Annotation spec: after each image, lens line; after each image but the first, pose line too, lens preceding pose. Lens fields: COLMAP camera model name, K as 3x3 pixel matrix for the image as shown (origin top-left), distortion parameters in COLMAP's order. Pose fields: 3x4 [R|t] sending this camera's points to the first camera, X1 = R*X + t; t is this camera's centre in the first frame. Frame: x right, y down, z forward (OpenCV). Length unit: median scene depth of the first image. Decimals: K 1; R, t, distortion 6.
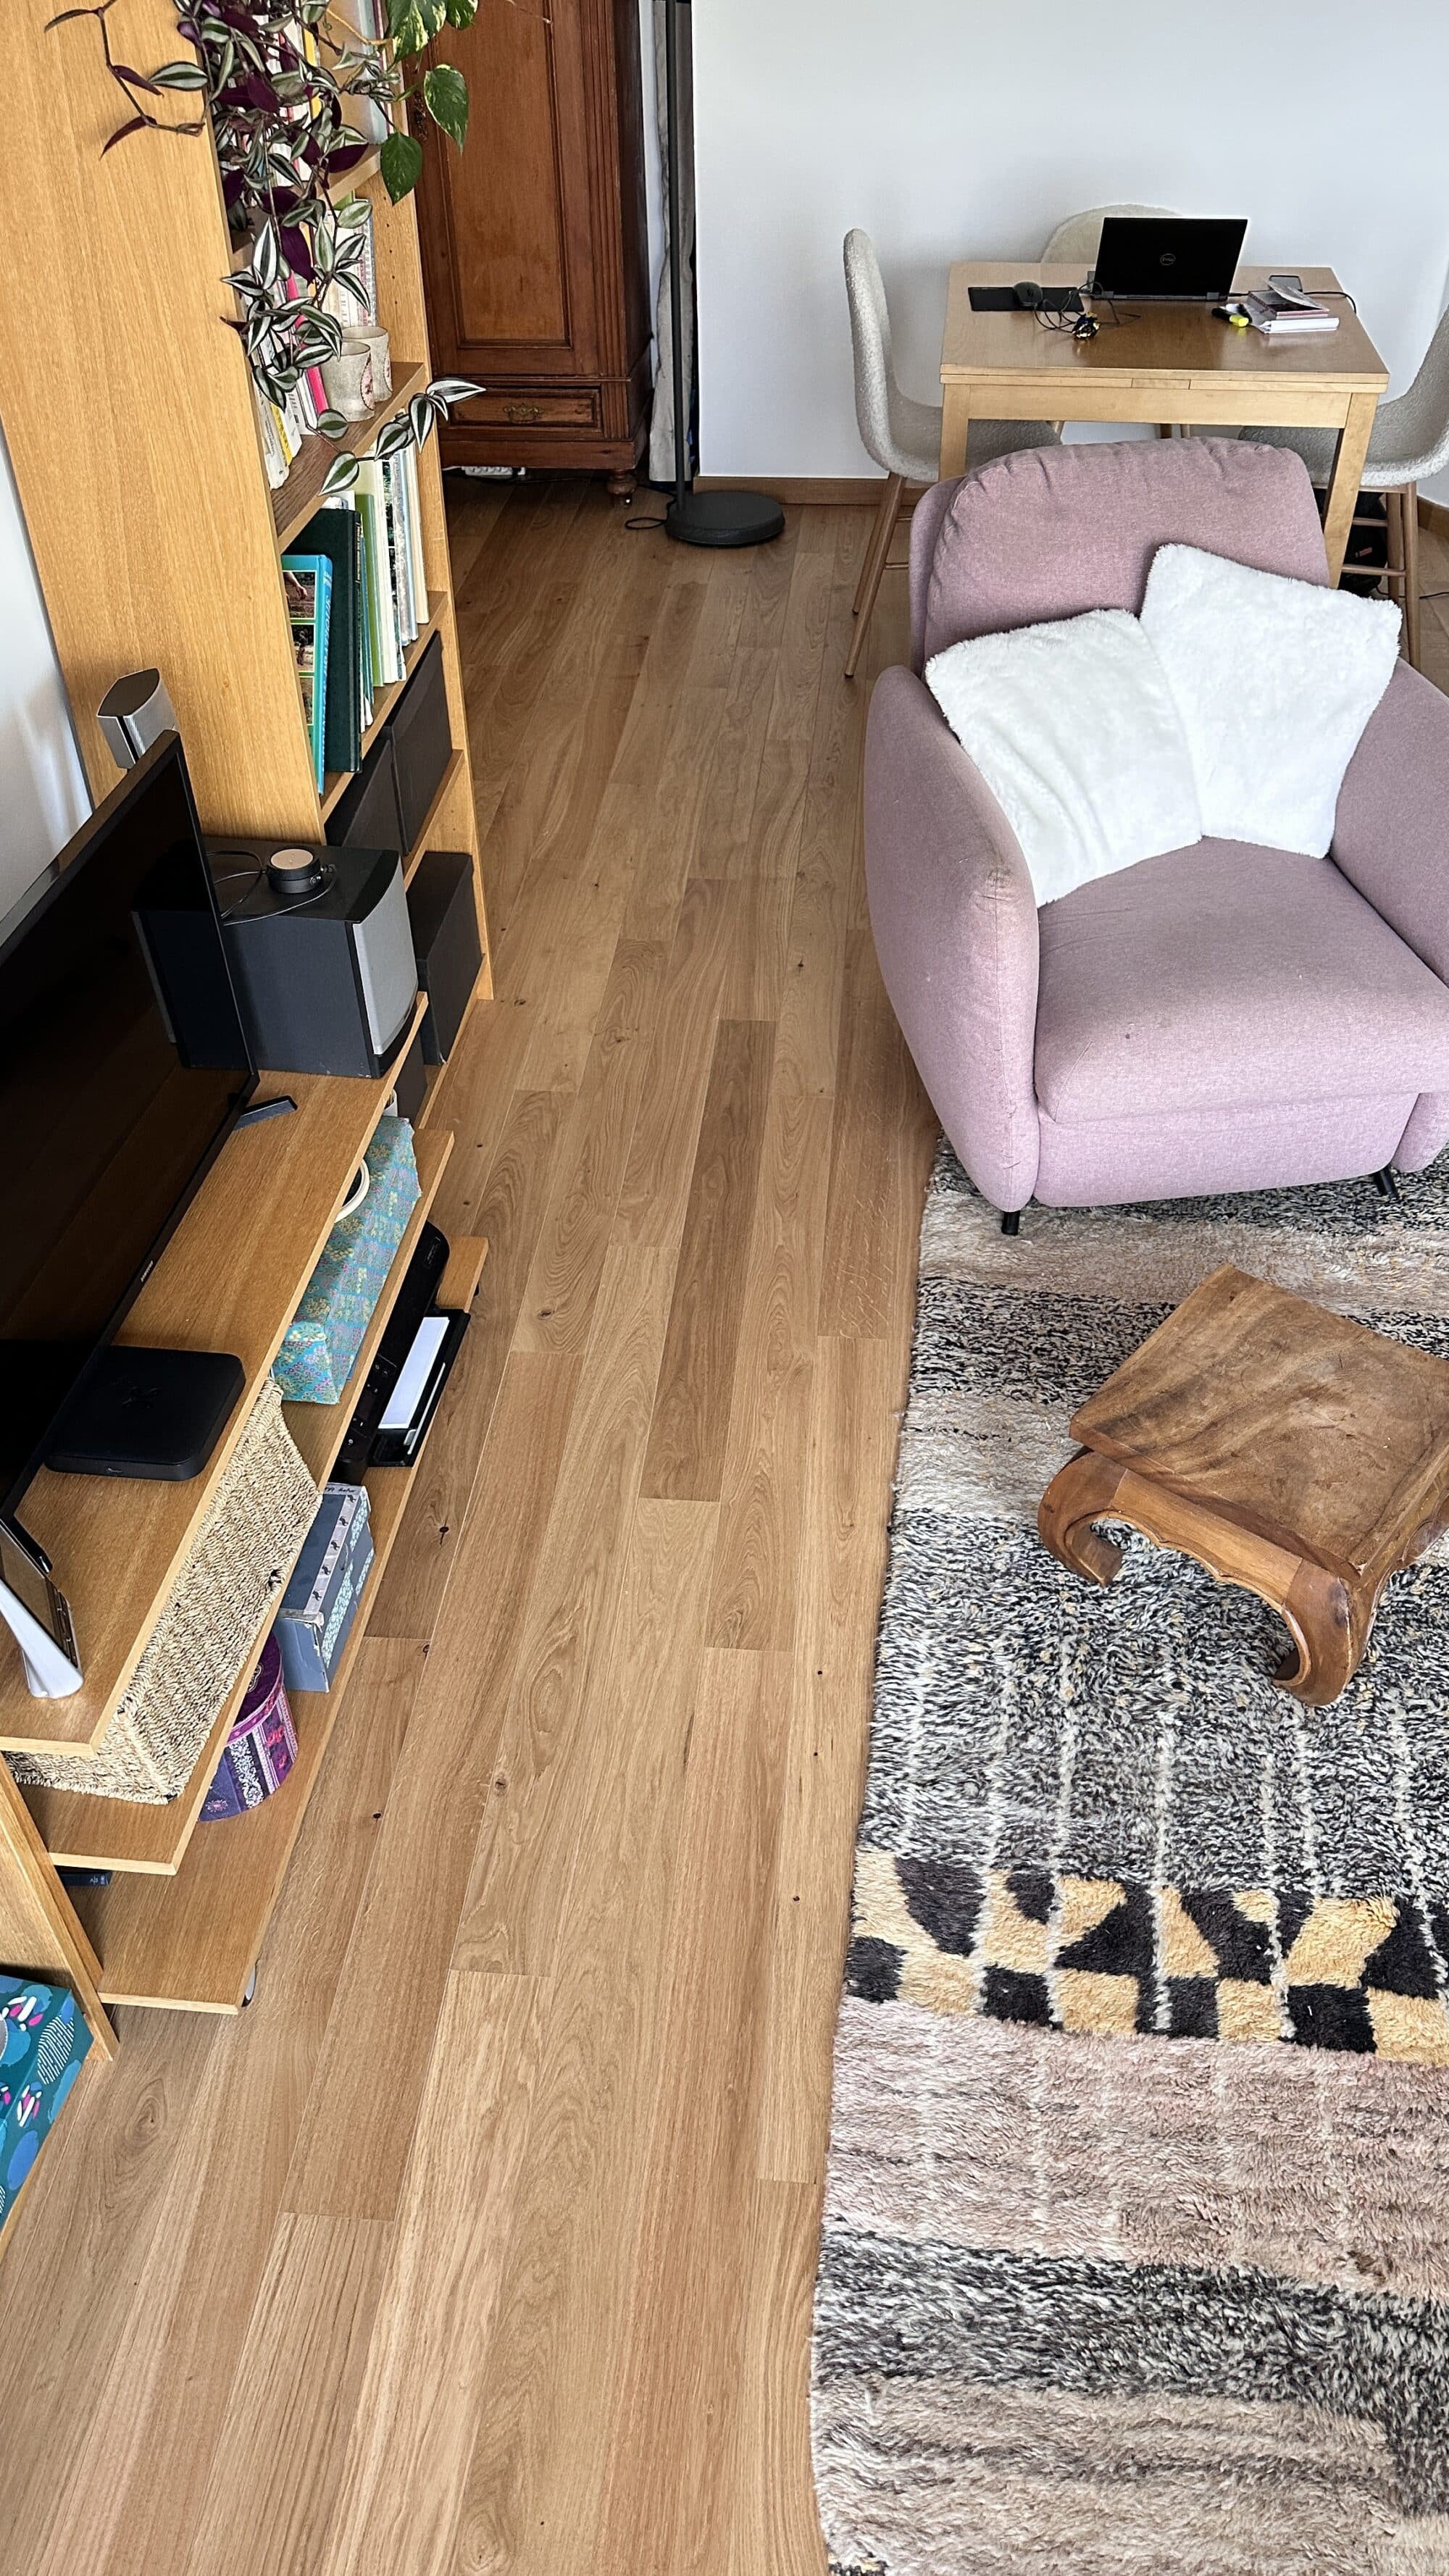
lens RADIAL K [[1833.2, 0, 724.5], [0, 1833.2, 1288.0], [0, 0, 1]] dist [0.158141, -0.253028]
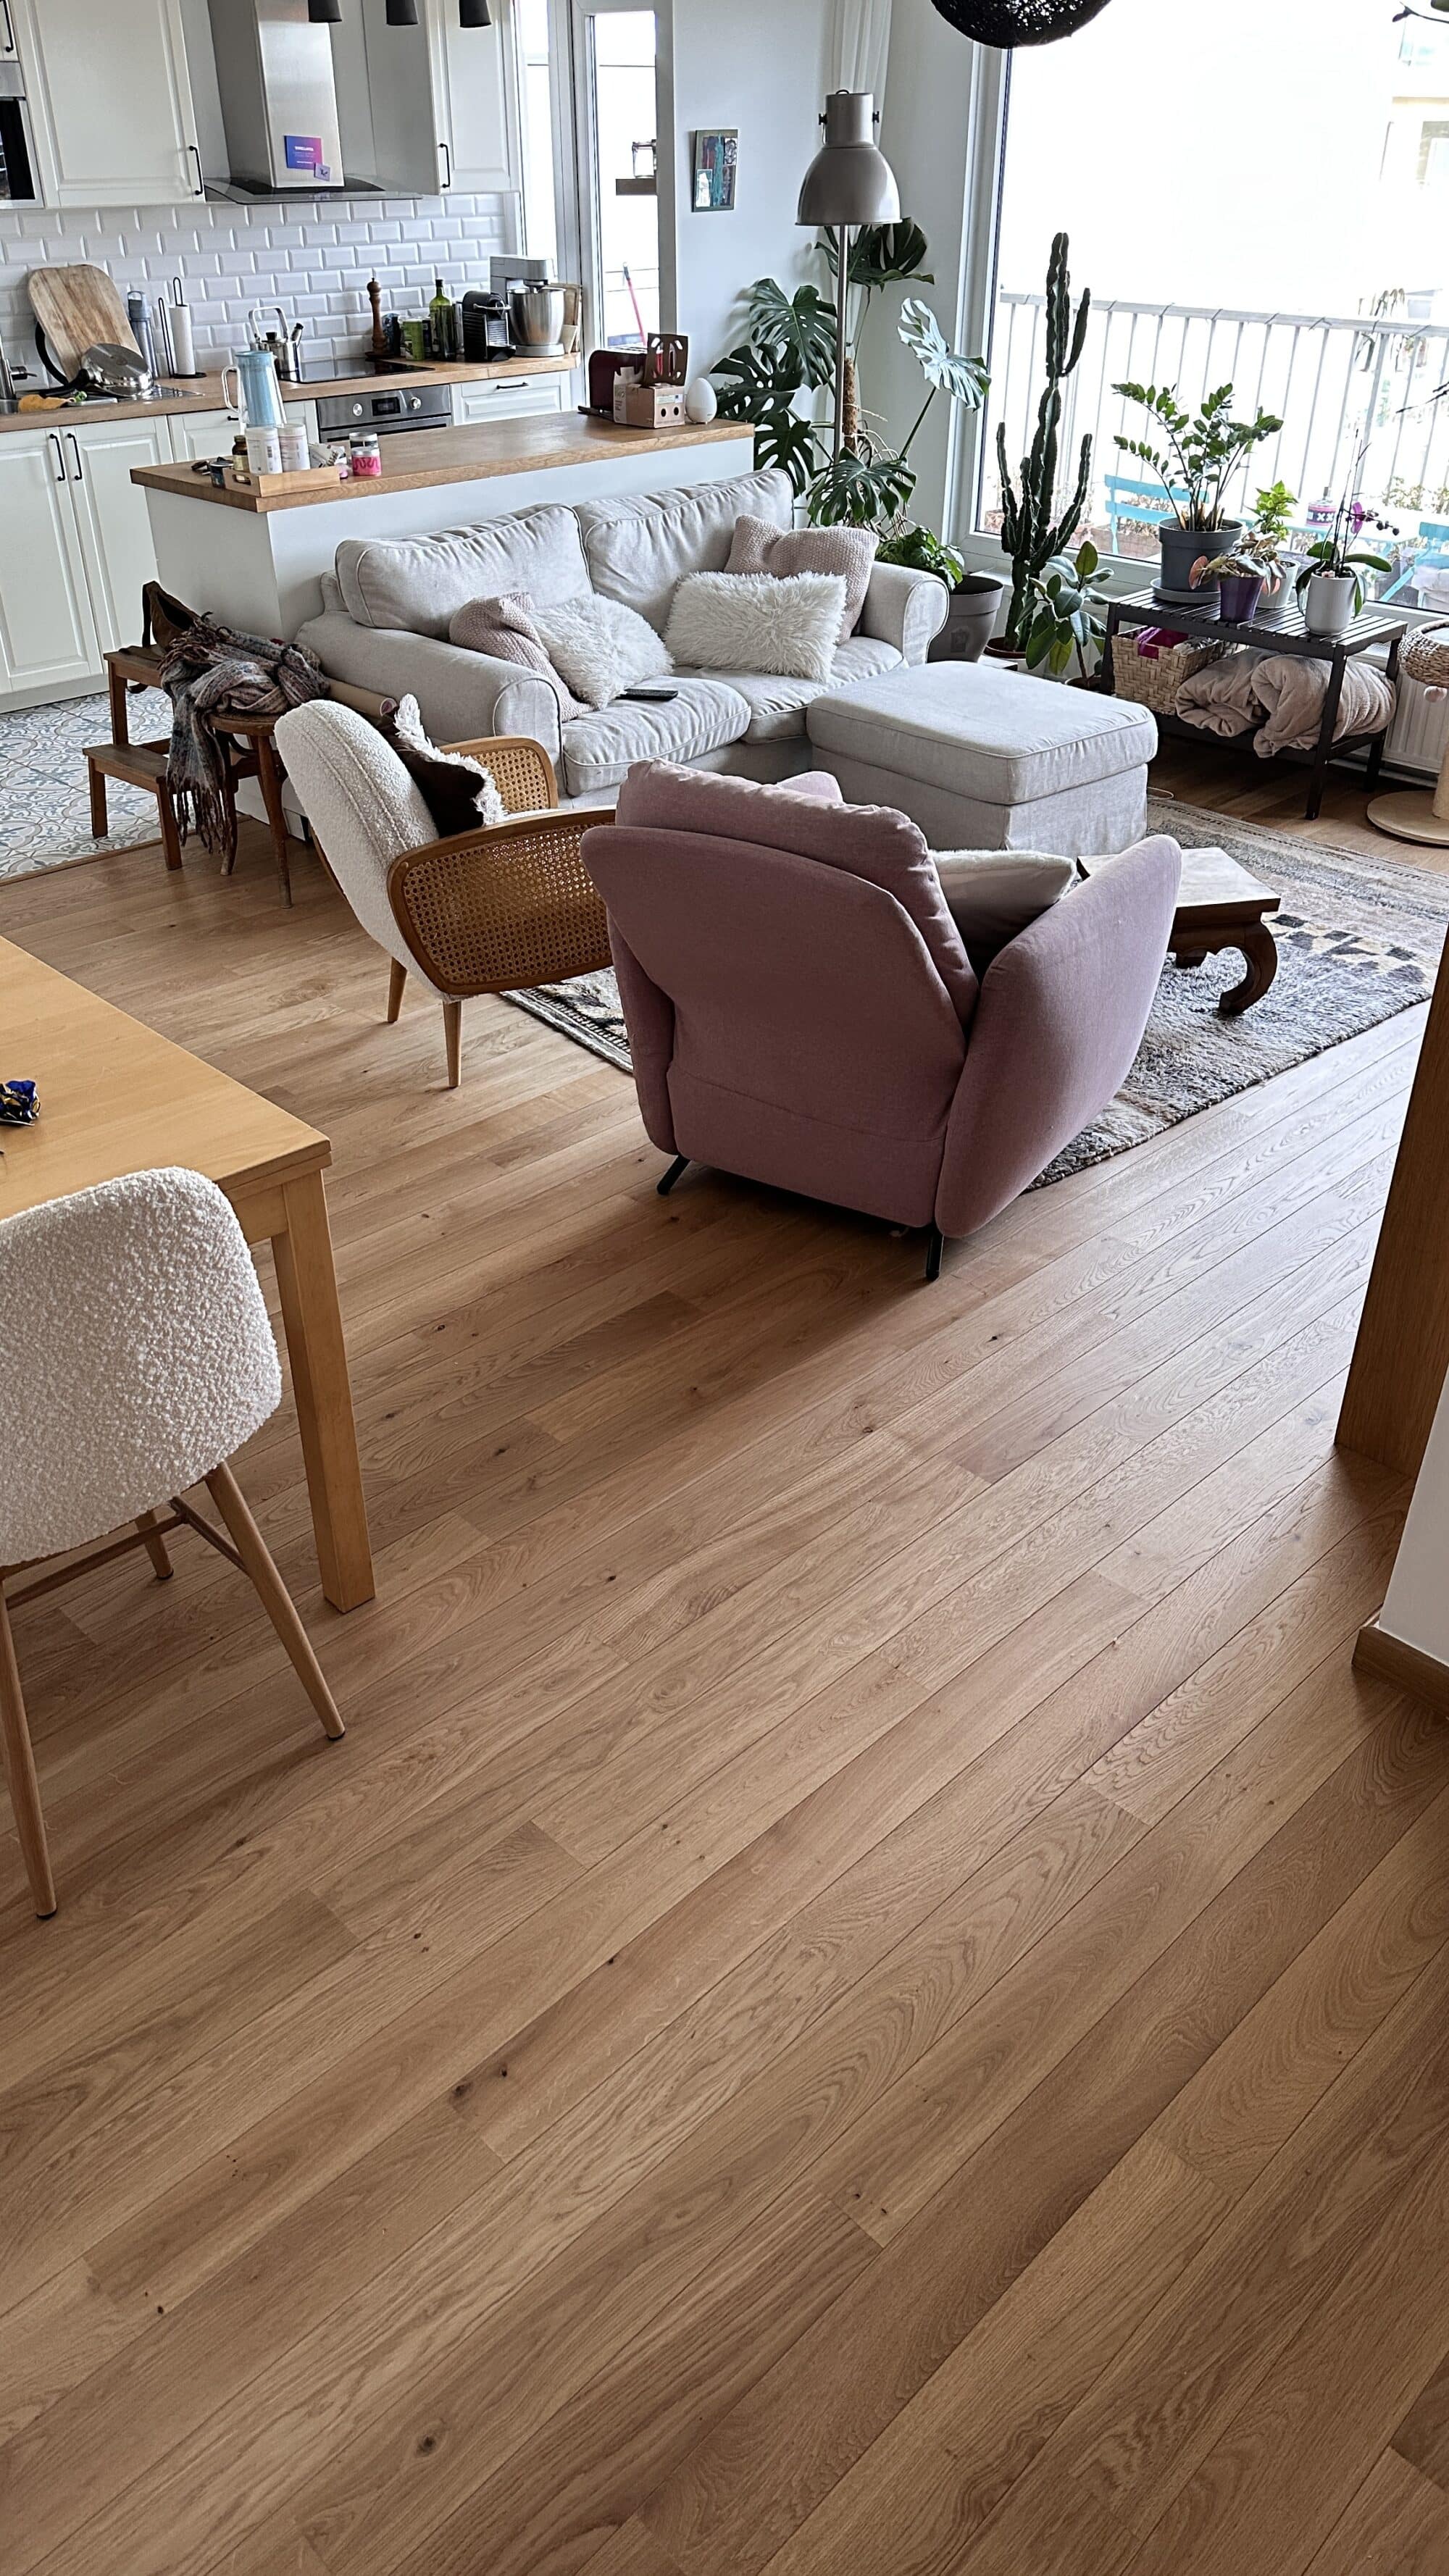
lens RADIAL K [[1815.2, 0, 735.6], [0, 1815.2, 1281.4], [0, 0, 1]] dist [0.000066, -0.000438]
pose [[-0.760678, -0.349966, 0.546711, -0.324855], [0.429435, 0.360270, 0.828125, -0.931712], [-0.486779, 0.864713, -0.123762, 1.076461]]
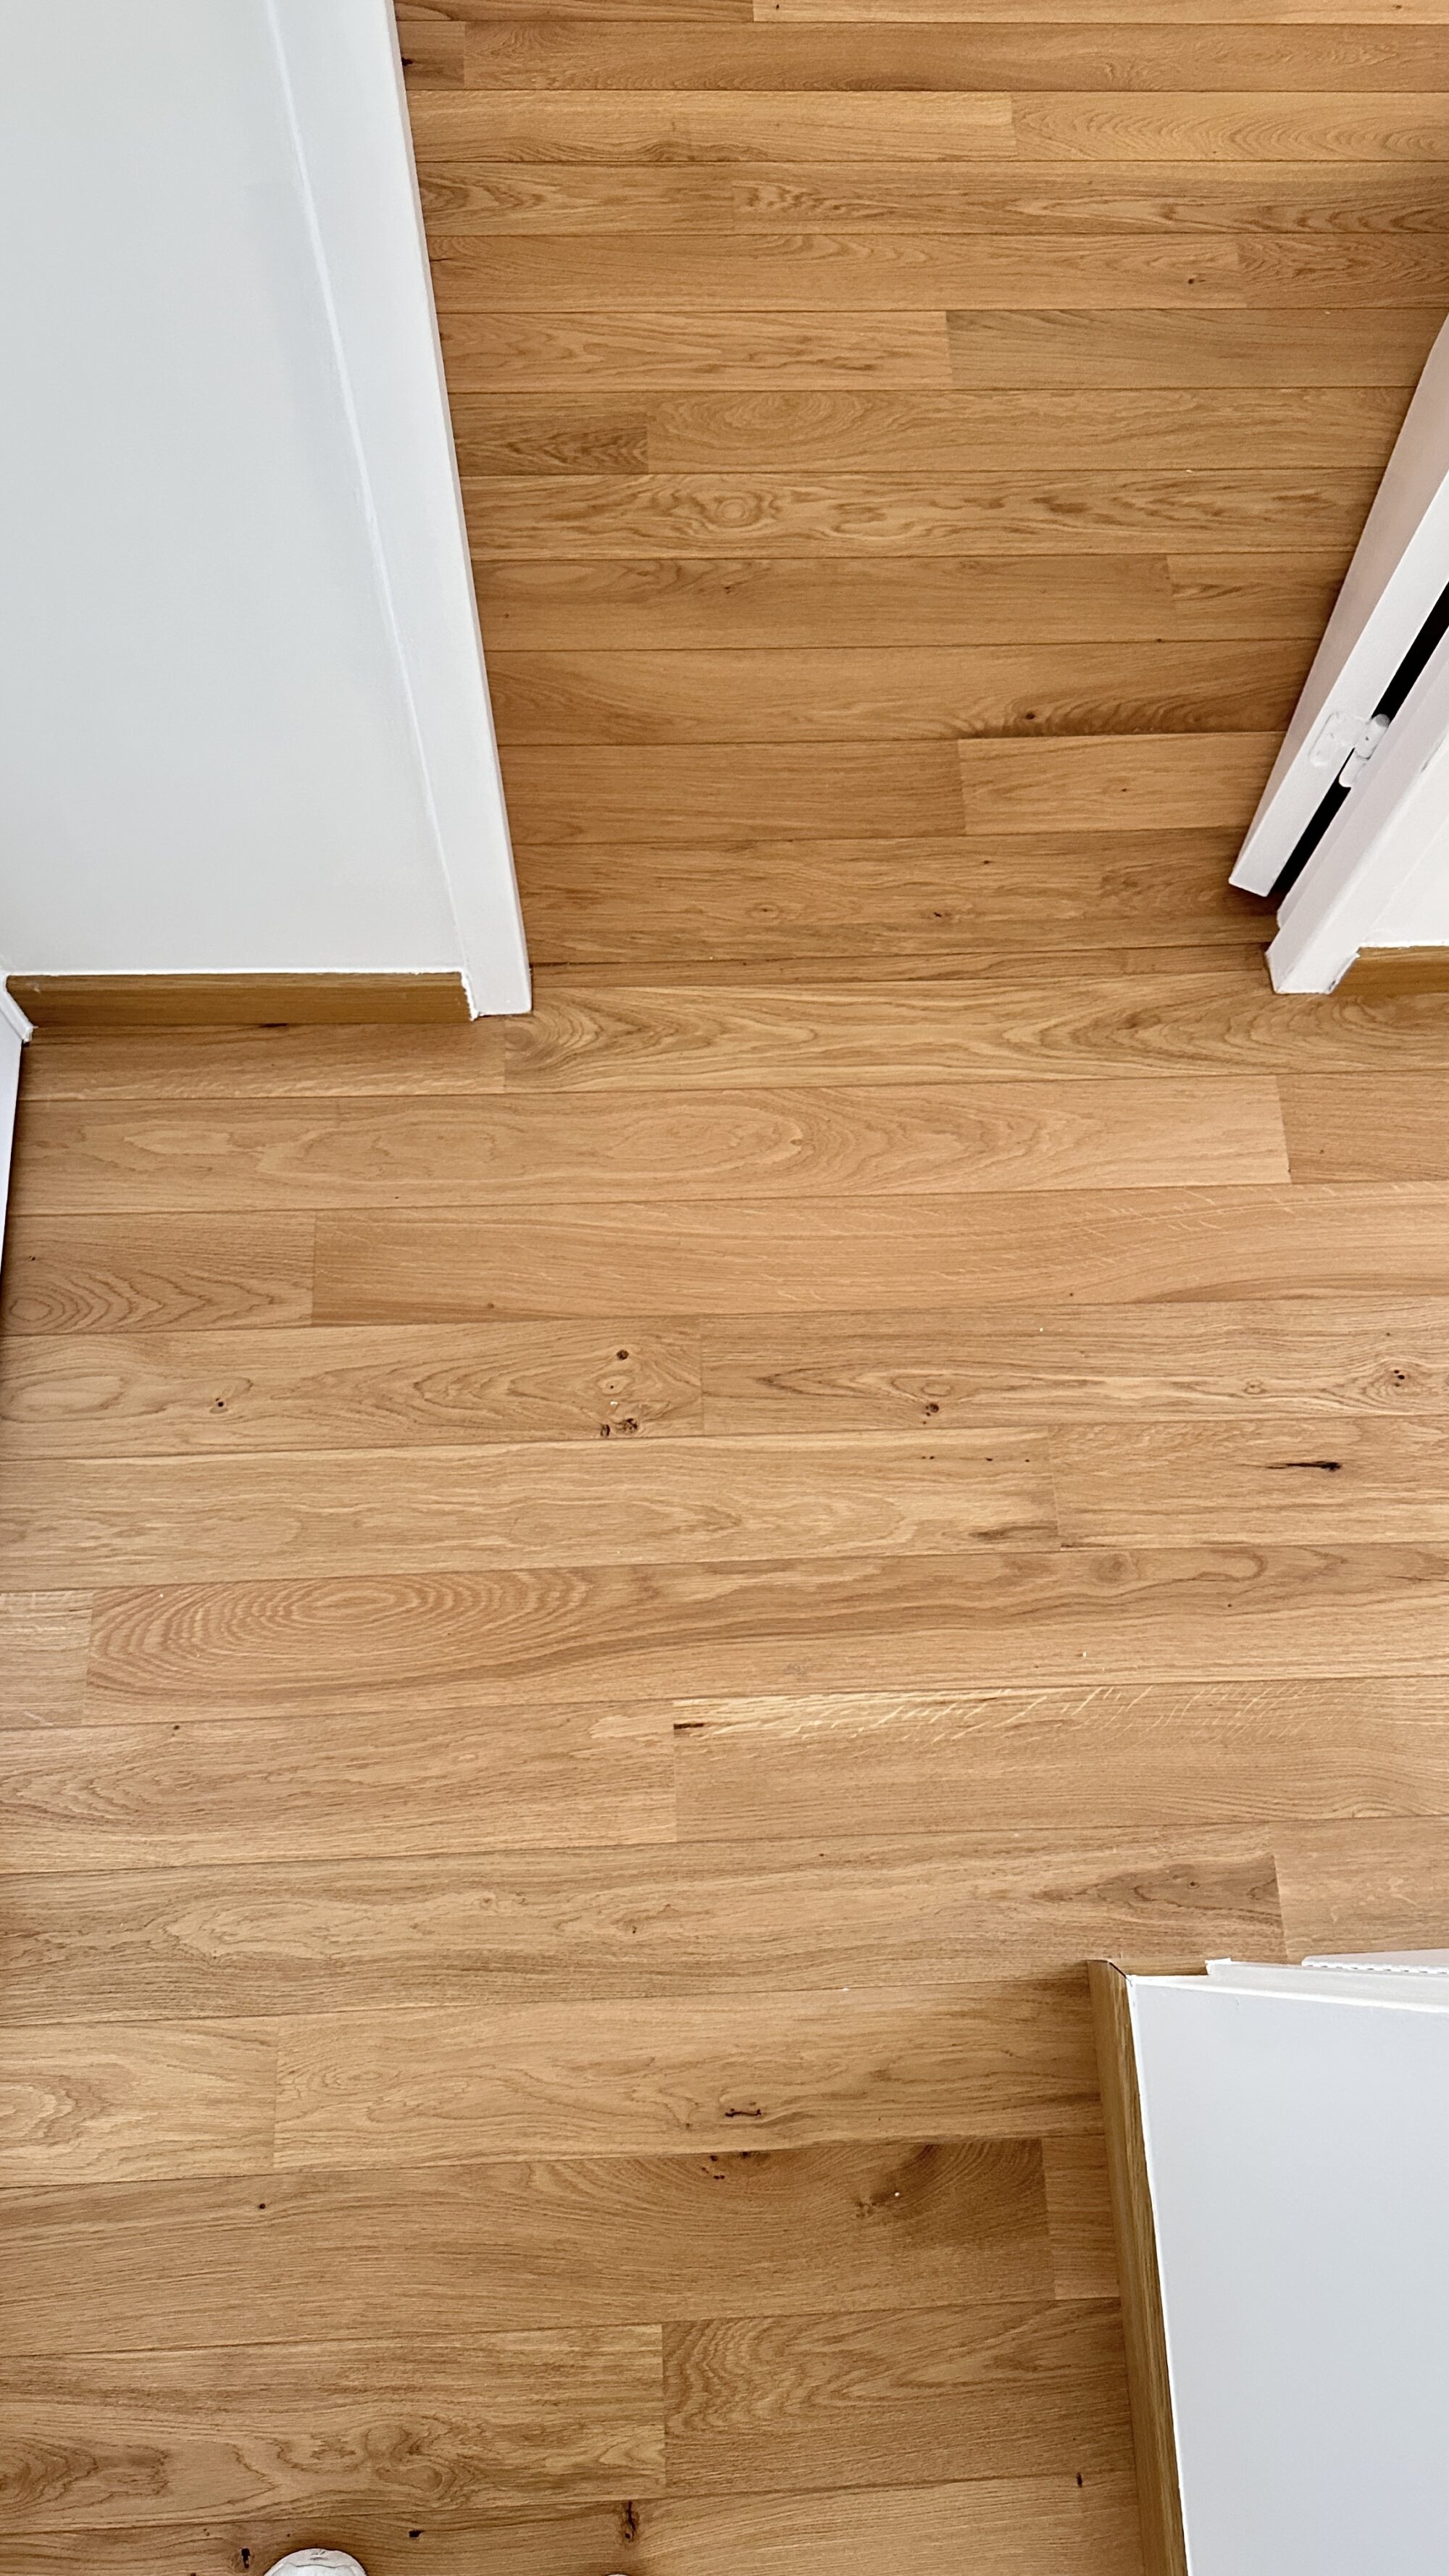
lens RADIAL K [[1833.2, 0, 724.5], [0, 1833.2, 1288.0], [0, 0, 1]] dist [0.158141, -0.253028]
pose [[-0.123789, -0.934294, 0.334321, -0.747608], [0.629173, 0.186632, 0.754526, -0.794310], [-0.767344, 0.303748, 0.564730, 1.016035]]
